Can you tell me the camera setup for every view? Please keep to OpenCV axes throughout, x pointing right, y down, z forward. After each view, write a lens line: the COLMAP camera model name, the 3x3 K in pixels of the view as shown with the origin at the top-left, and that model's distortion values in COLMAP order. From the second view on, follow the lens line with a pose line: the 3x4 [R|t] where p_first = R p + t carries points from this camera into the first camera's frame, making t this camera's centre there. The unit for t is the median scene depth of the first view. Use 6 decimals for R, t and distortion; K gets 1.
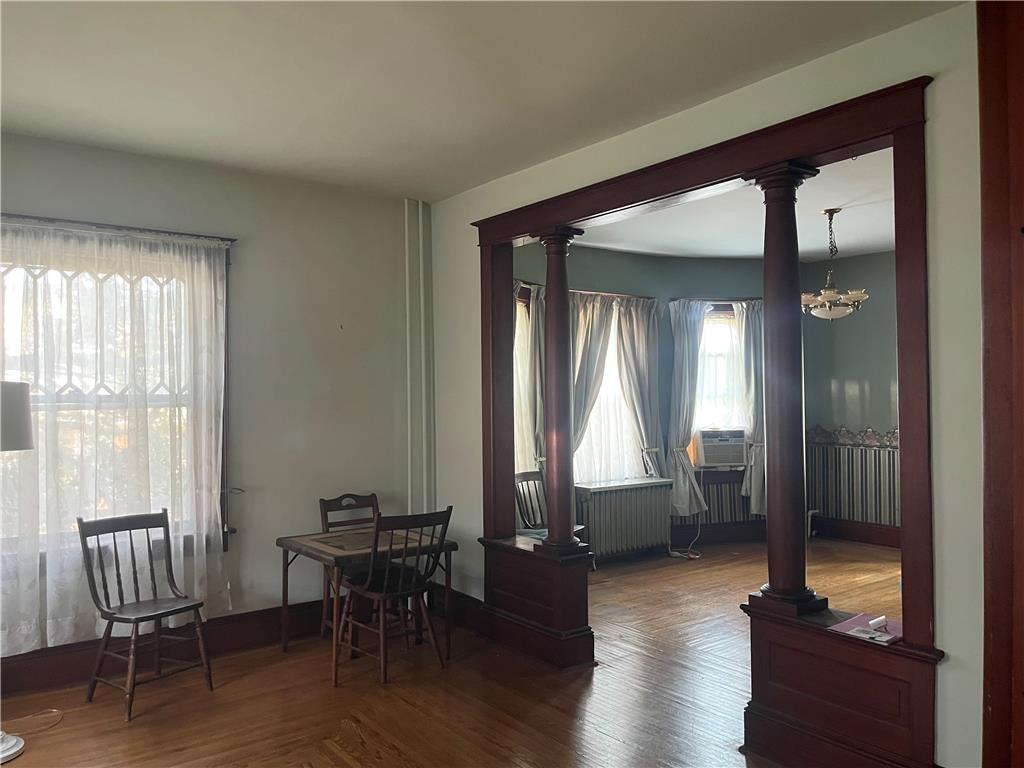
lens RADIAL K [[757.3, 0, 503.9], [0, 757.3, 380.8], [0, 0, 1]] dist [0.067649, -0.097212]
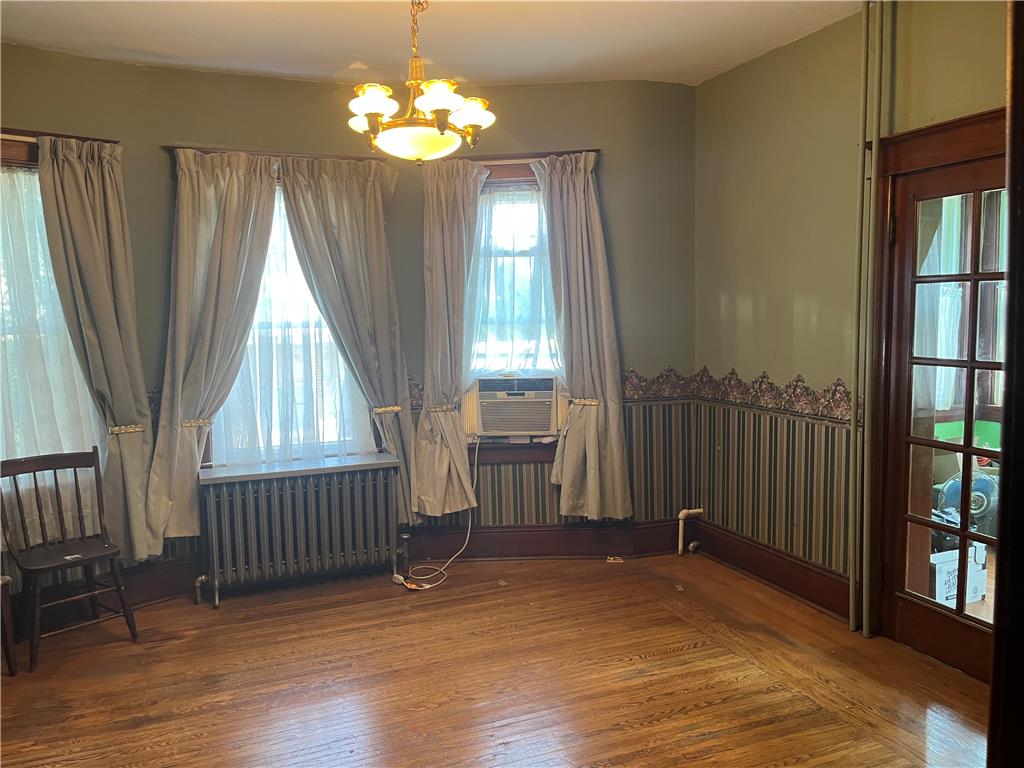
lens RADIAL K [[758.3, 0, 512.0], [0, 758.3, 384.0], [0, 0, 1]] dist [0.073659, -0.121707]
pose [[0.966291, 0.012301, -0.257160, 0.422723], [0.016033, 0.994044, 0.107794, 0.004116], [0.256954, -0.108283, 0.960338, 0.398689]]
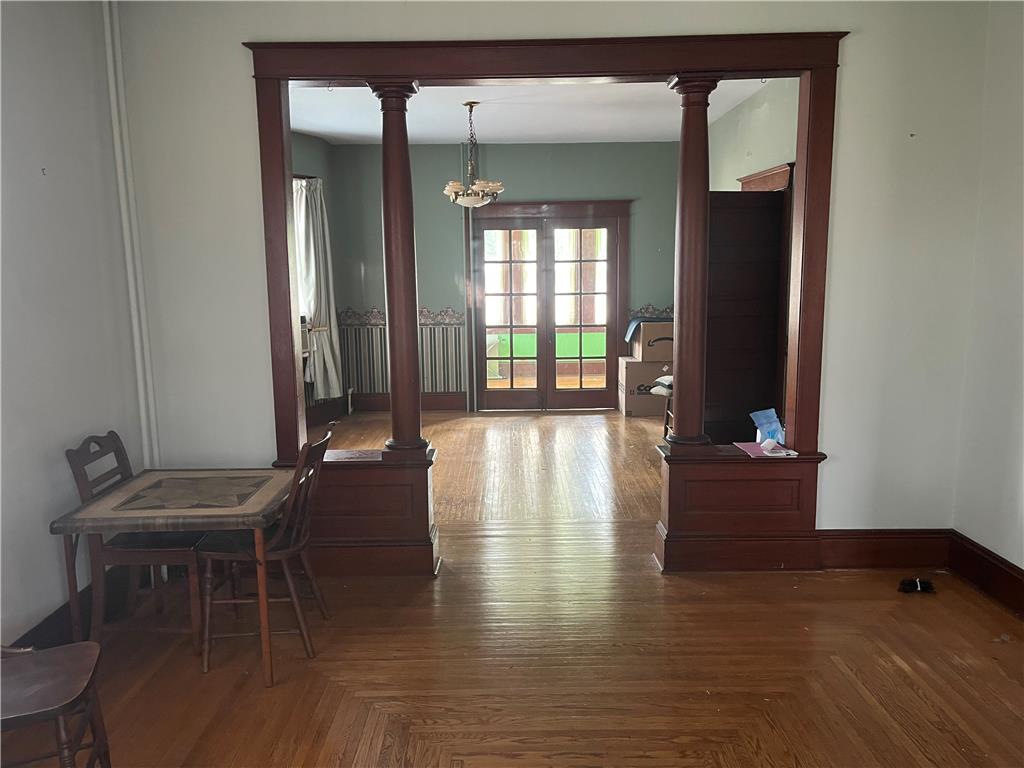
lens RADIAL K [[781.8, 0, 492.8], [0, 781.8, 369.2], [0, 0, 1]] dist [0.063921, -0.003839]
pose [[0.620234, -0.101002, 0.777887, -0.309496], [-0.003560, 0.991303, 0.131551, 0.000320], [-0.784409, -0.084361, 0.614481, 0.189222]]
